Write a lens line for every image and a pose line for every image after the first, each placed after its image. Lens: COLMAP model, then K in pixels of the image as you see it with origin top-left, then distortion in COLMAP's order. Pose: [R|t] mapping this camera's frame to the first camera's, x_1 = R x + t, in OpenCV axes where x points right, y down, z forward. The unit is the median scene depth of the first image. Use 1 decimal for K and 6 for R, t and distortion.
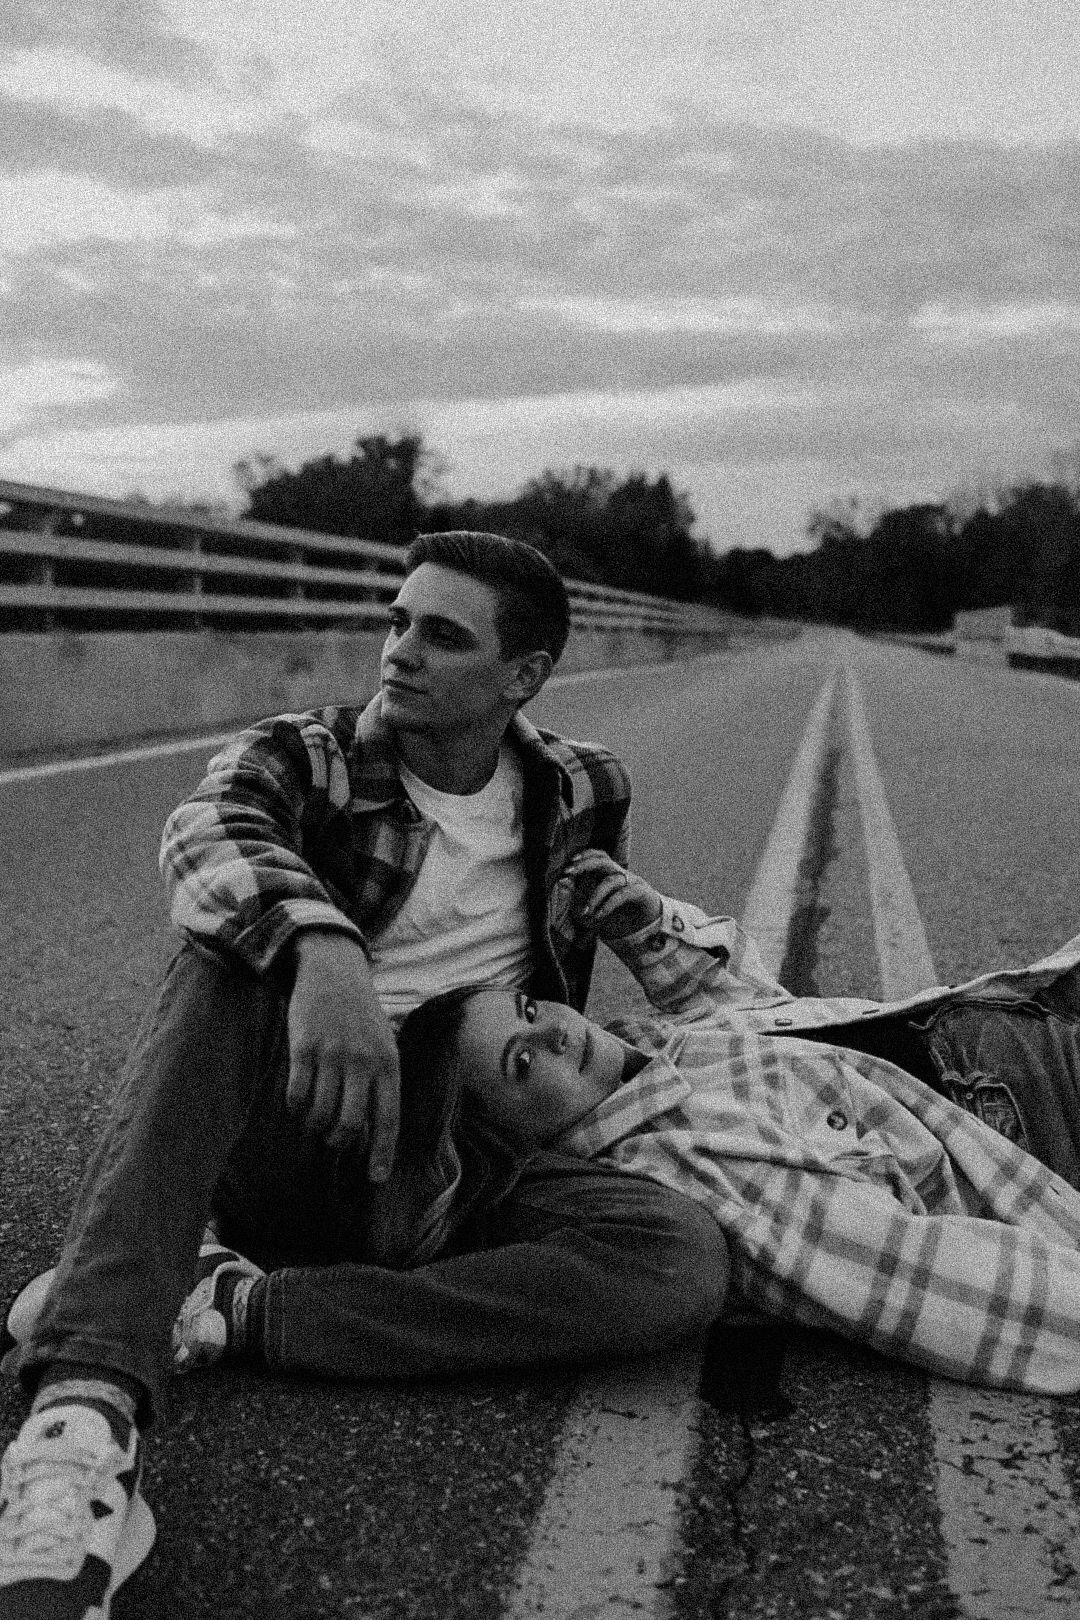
lens RADIAL K [[1617.7, 0, 498.3], [0, 1617.7, 775.1], [0, 0, 1]] dist [-0.077502, 0.000000]
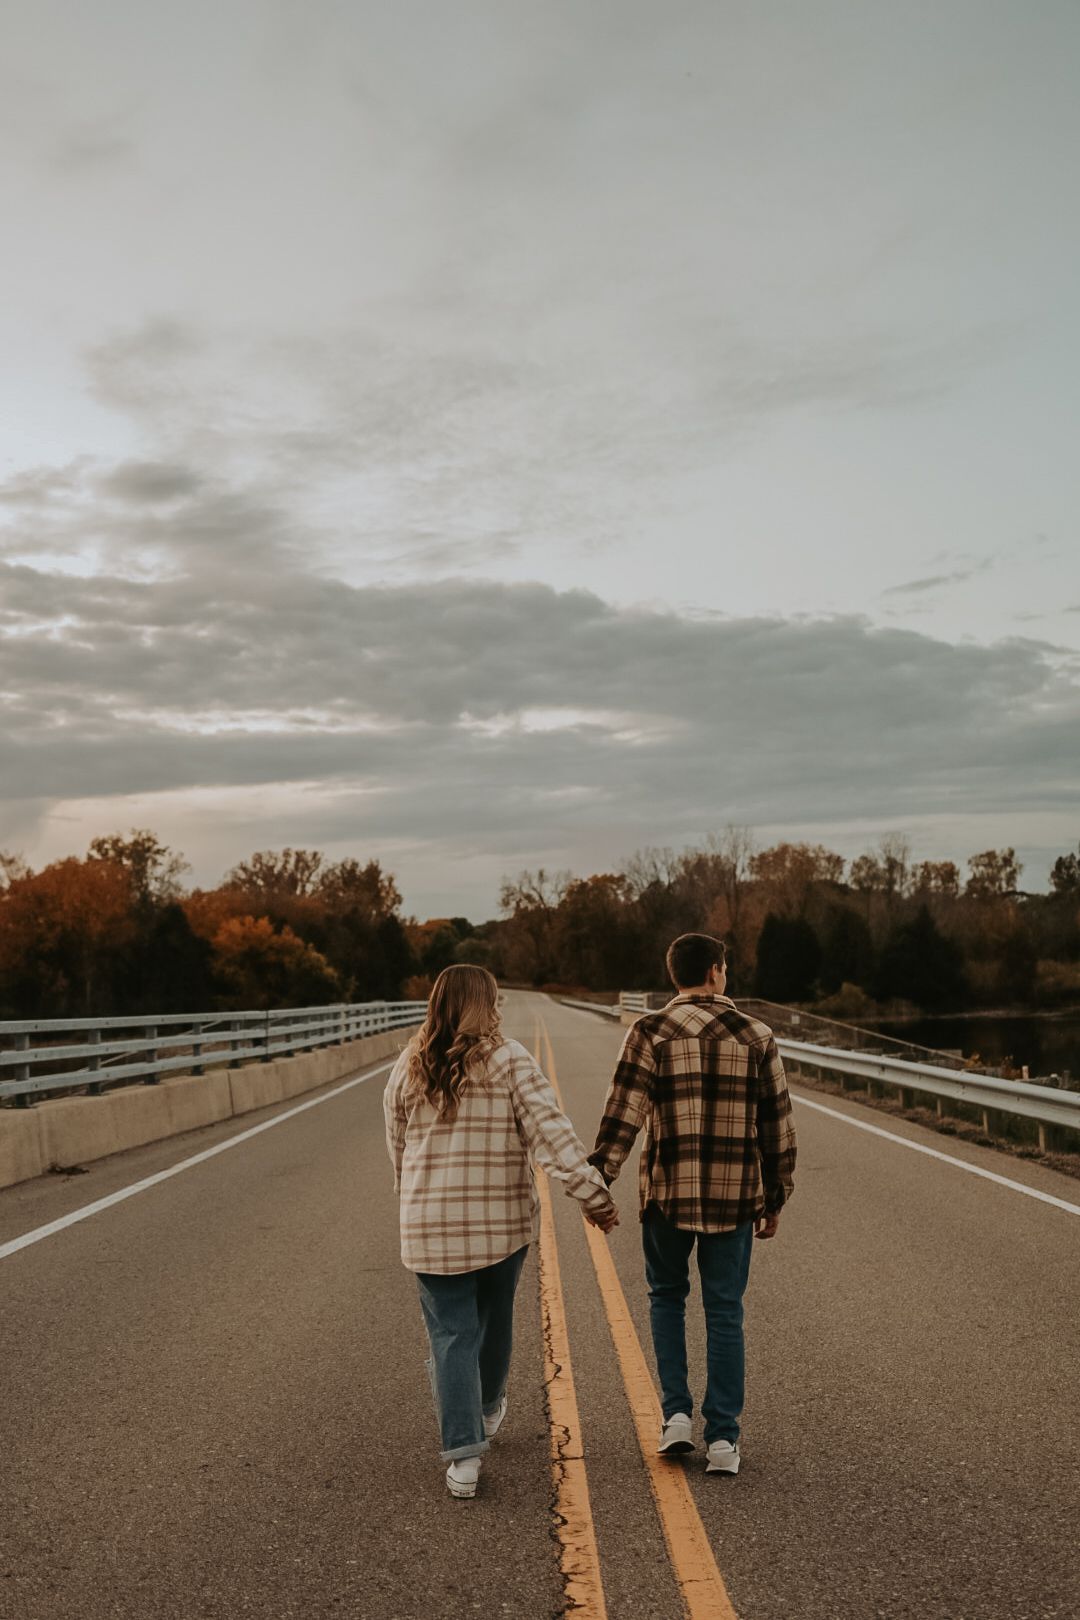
lens RADIAL K [[1617.7, 0, 535.4], [0, 1617.7, 826.1], [0, 0, 1]] dist [-0.077502, 0.000000]
pose [[0.977417, -0.023952, 0.209957, -0.118999], [0.064329, 0.980125, -0.187659, 0.024585], [-0.201289, 0.196928, 0.959532, -0.551615]]
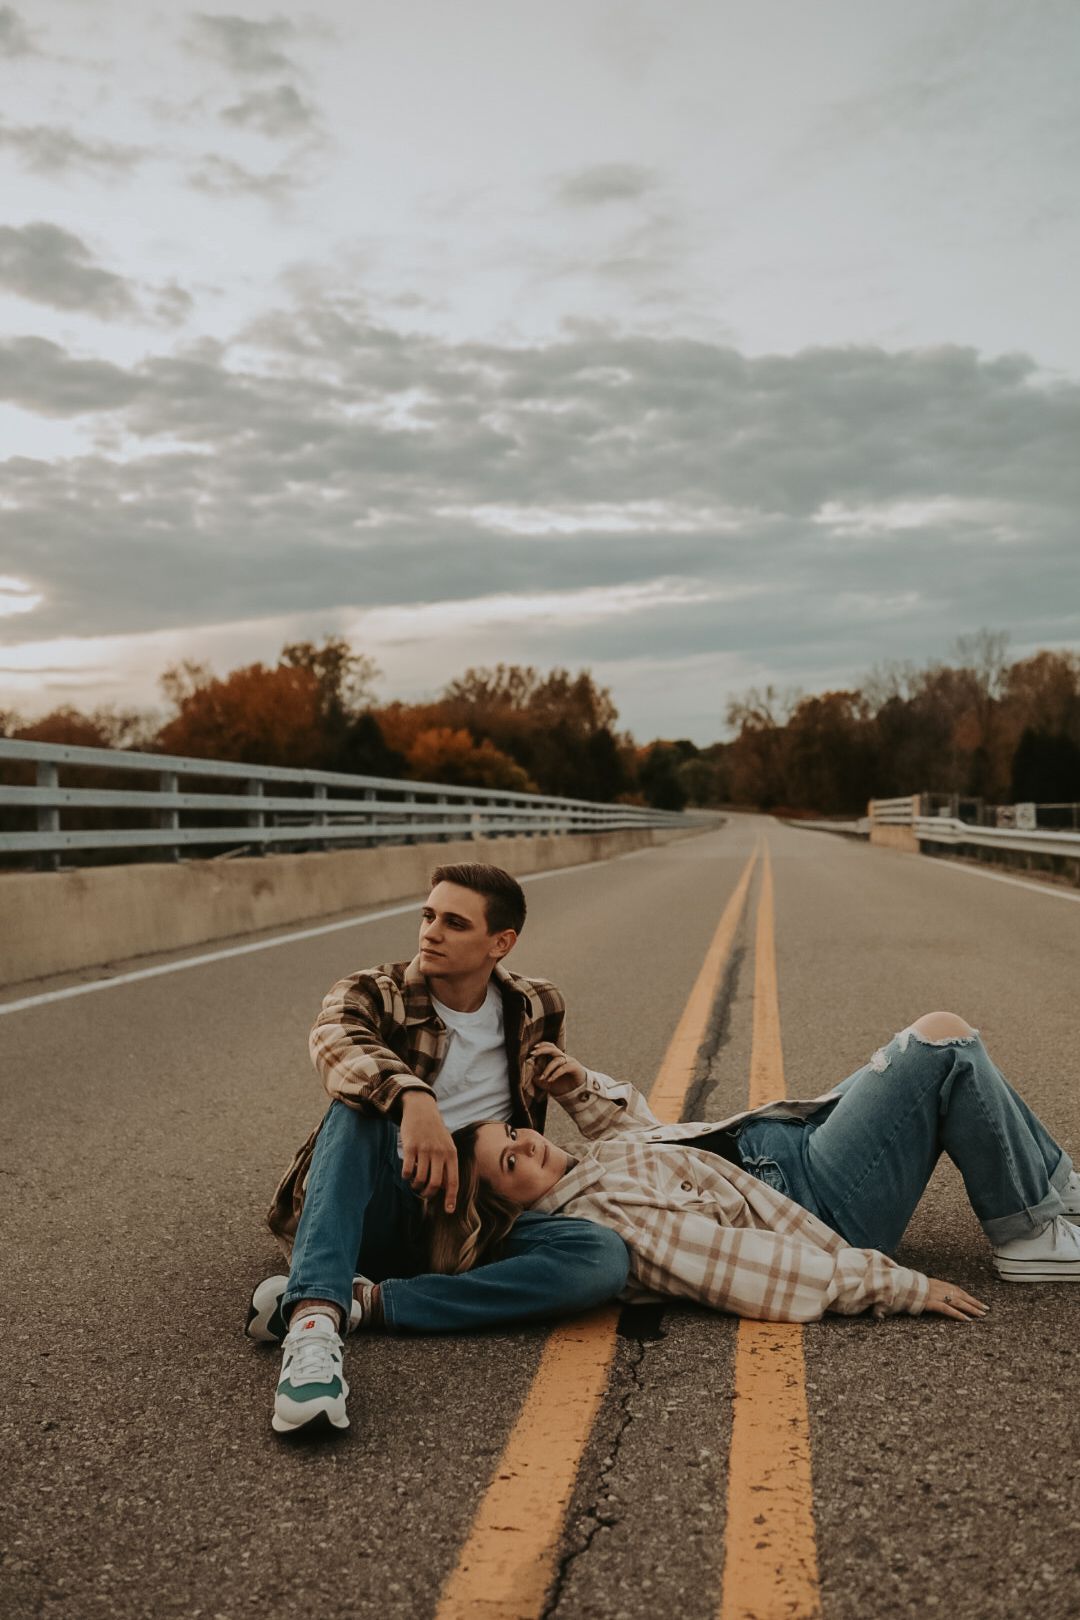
lens RADIAL K [[1617.7, 0, 517.8], [0, 1617.7, 841.1], [0, 0, 1]] dist [-0.077502, 0.000000]
pose [[0.997738, -0.036344, 0.056544, -0.003012], [0.040816, 0.995953, -0.080068, -0.001521], [-0.053405, 0.082194, 0.995184, -0.036964]]
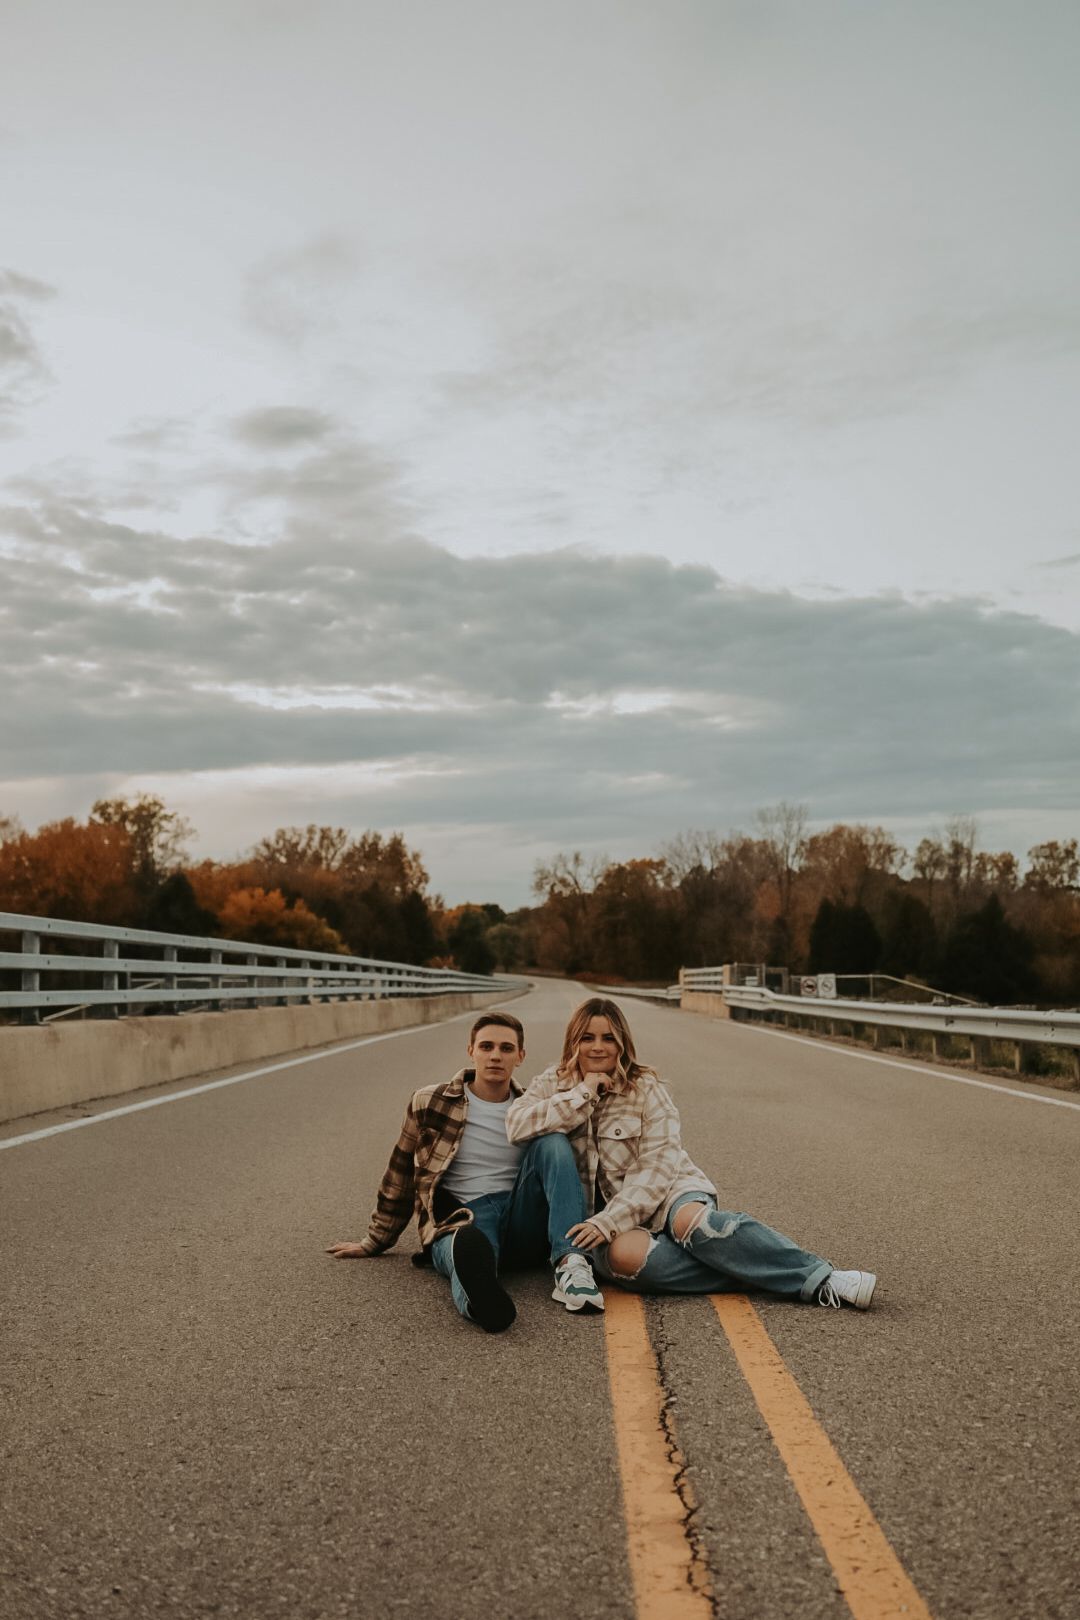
lens RADIAL K [[1617.7, 0, 534.2], [0, 1617.7, 798.0], [0, 0, 1]] dist [-0.077502, 0.000000]
pose [[0.982206, -0.001572, 0.187799, -0.028510], [0.039905, 0.978877, -0.200517, 0.002288], [-0.183517, 0.204443, 0.961522, -0.095322]]
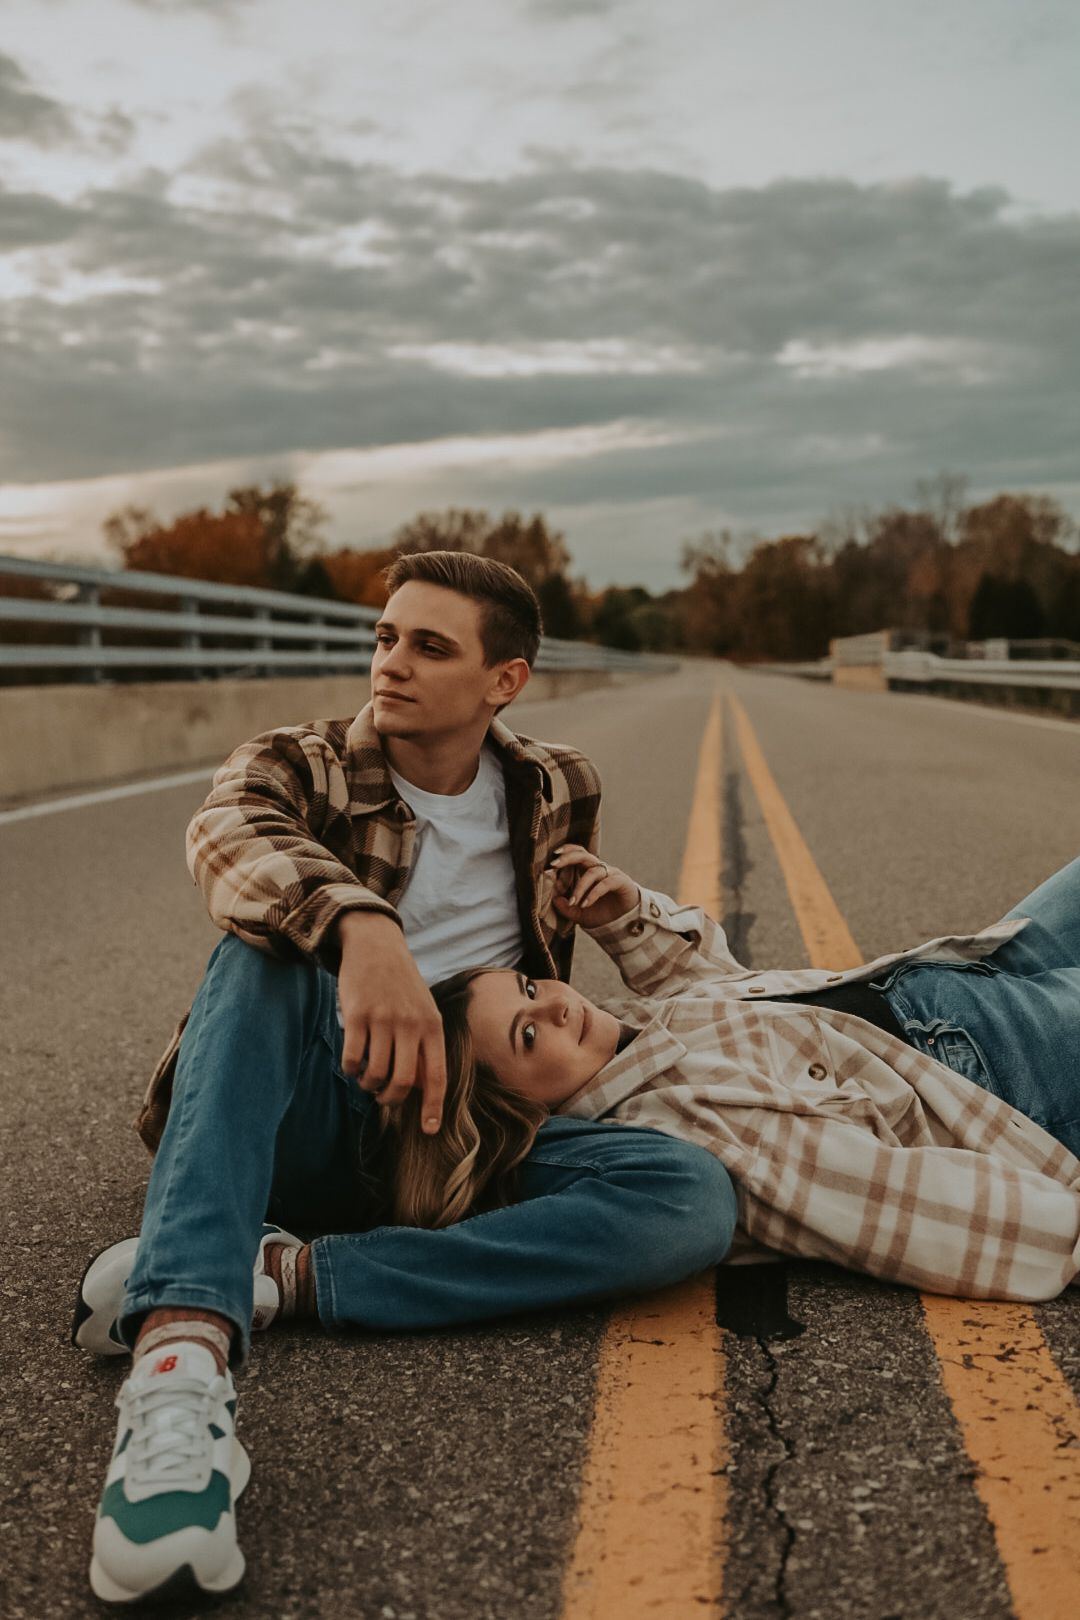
lens RADIAL K [[1617.7, 0, 506.9], [0, 1617.7, 786.8], [0, 0, 1]] dist [-0.077502, 0.000000]
pose [[0.996085, -0.046499, 0.075177, -0.003329], [0.048066, 0.998660, -0.019171, 0.001457], [-0.074185, 0.022709, 0.996986, -0.003602]]
